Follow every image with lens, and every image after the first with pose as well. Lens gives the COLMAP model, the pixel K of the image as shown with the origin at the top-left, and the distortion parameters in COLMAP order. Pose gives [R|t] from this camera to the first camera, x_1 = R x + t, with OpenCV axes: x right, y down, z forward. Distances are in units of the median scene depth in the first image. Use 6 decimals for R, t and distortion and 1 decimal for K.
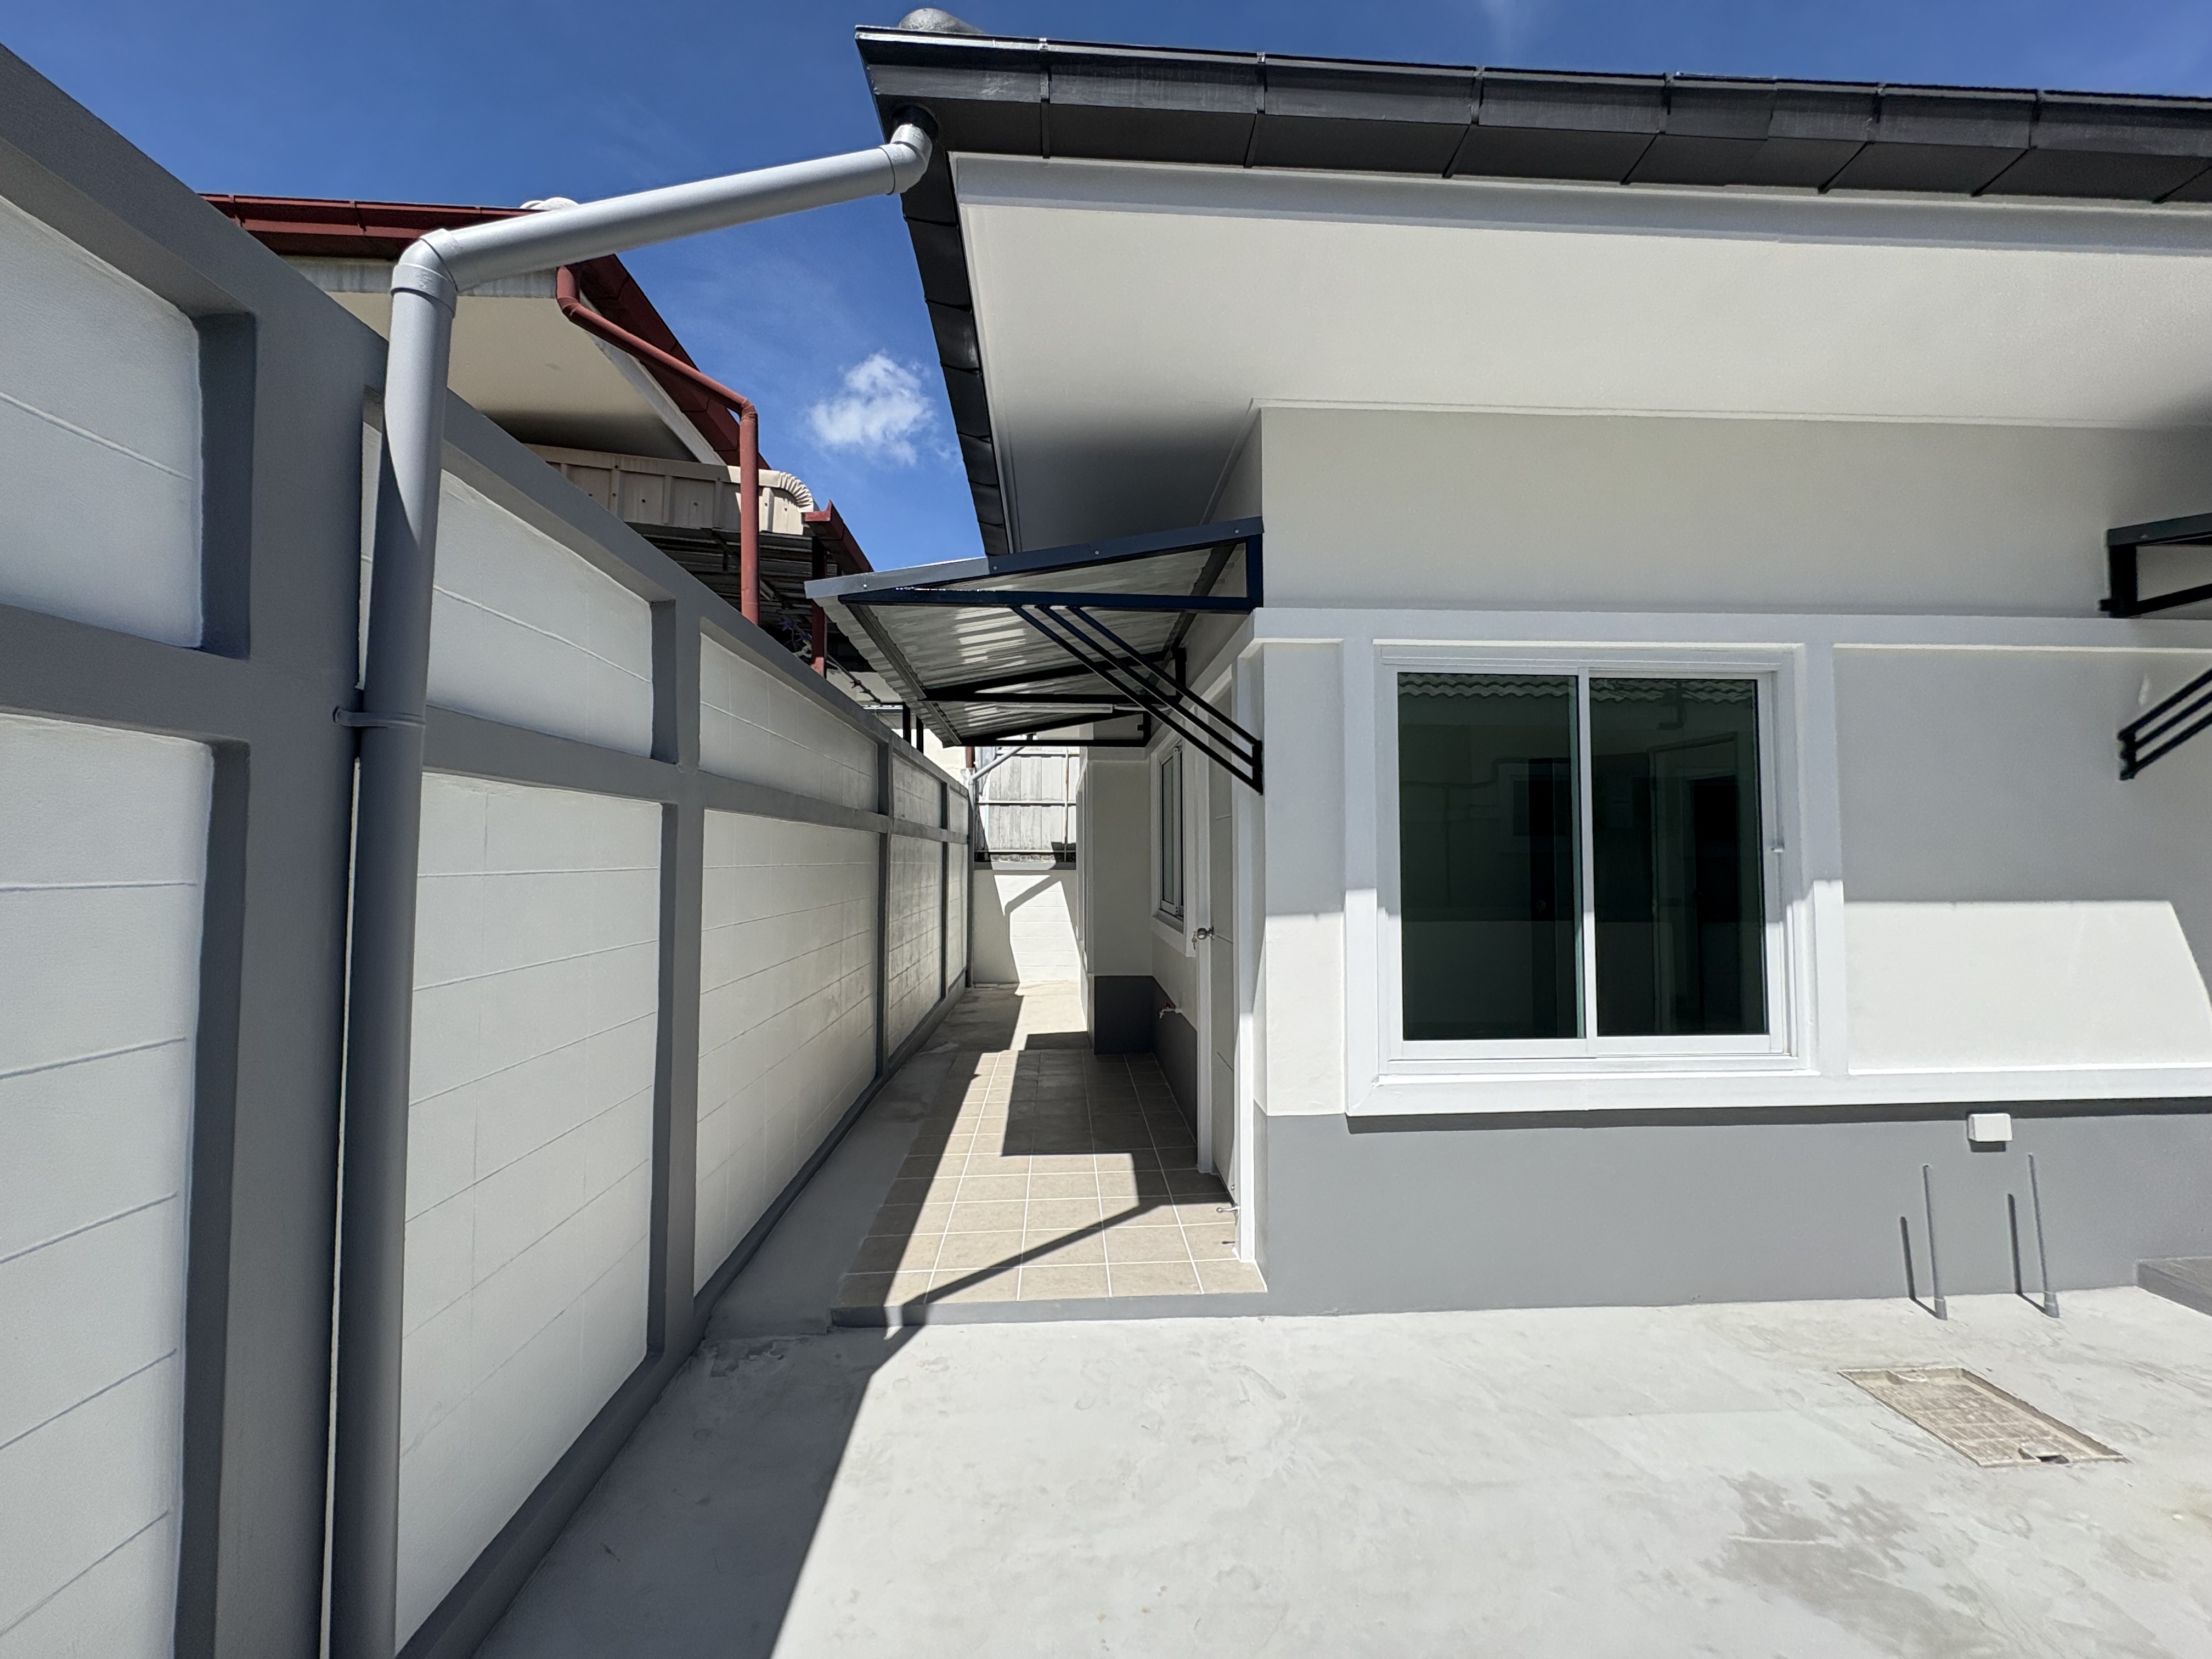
lens RADIAL K [[880.1, 0, 1104.6], [0, 880.1, 832.0], [0, 0, 1]] dist [0.001388, -0.000196]
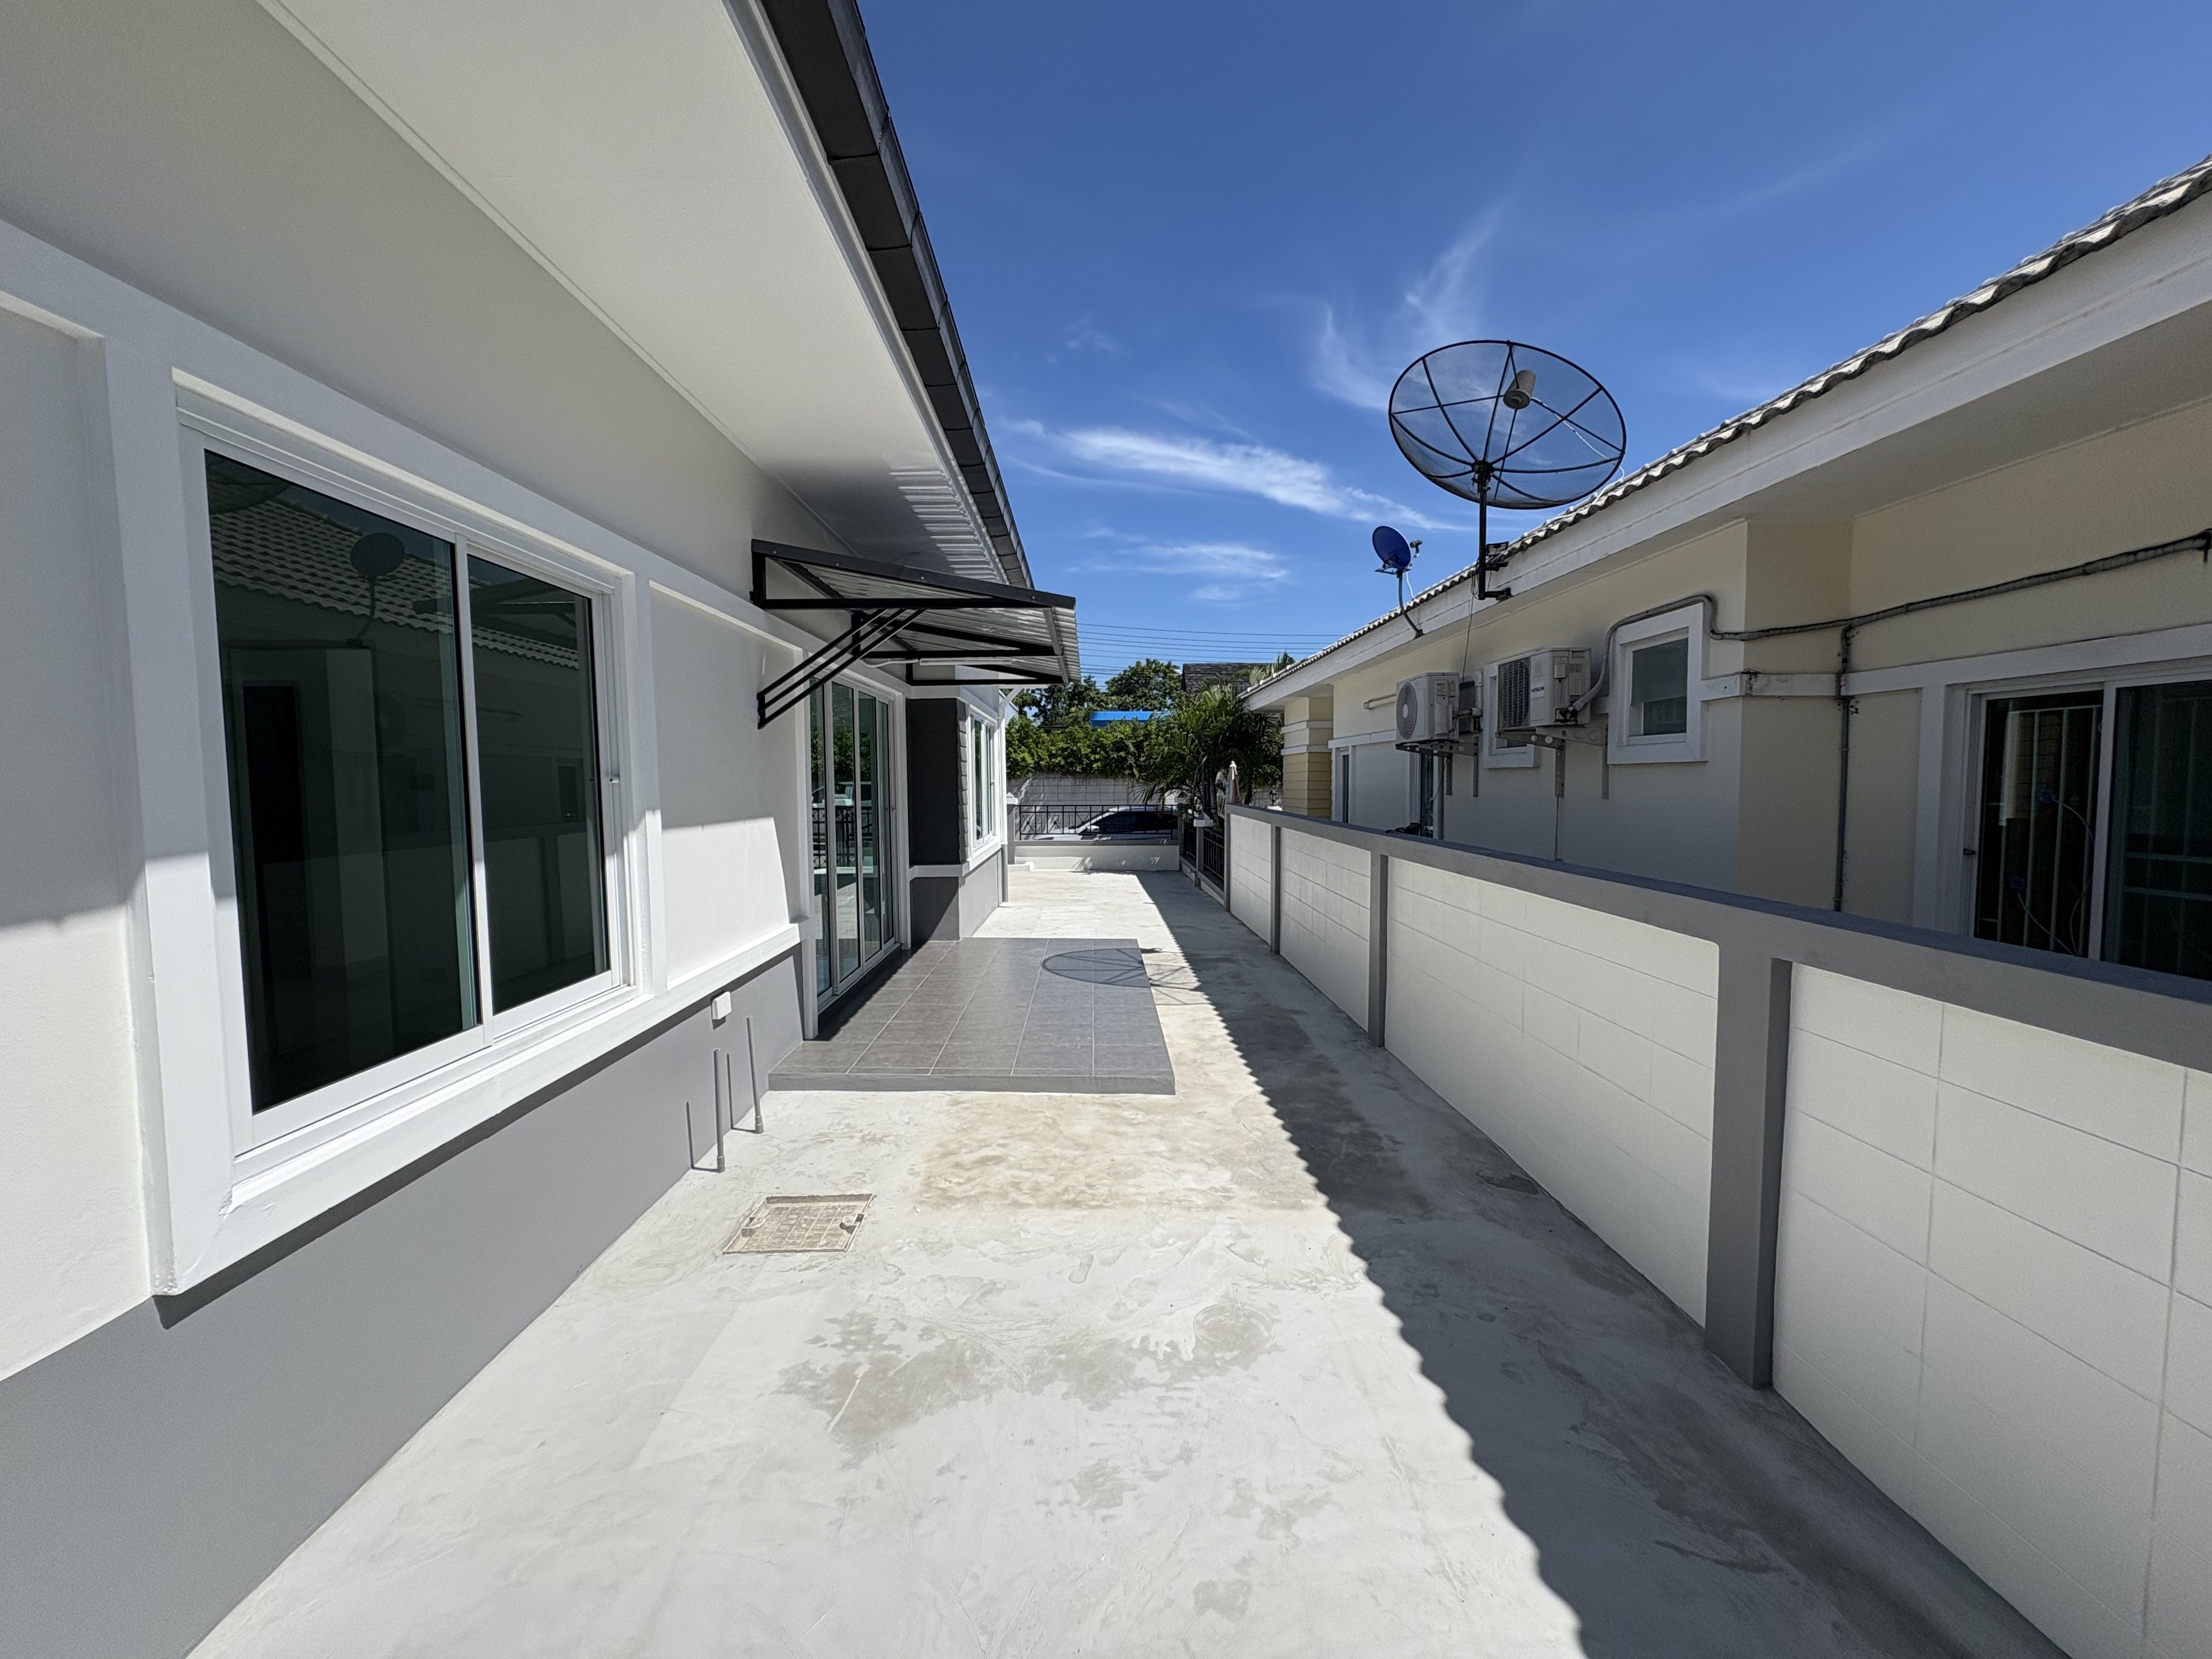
lens RADIAL K [[880.1, 0, 1104.6], [0, 880.1, 832.0], [0, 0, 1]] dist [0.001388, -0.000196]
pose [[0.038677, -0.056009, 0.997681, -0.201780], [-0.022550, 0.998125, 0.056908, 0.009926], [-0.998997, -0.024699, 0.037341, 0.444038]]
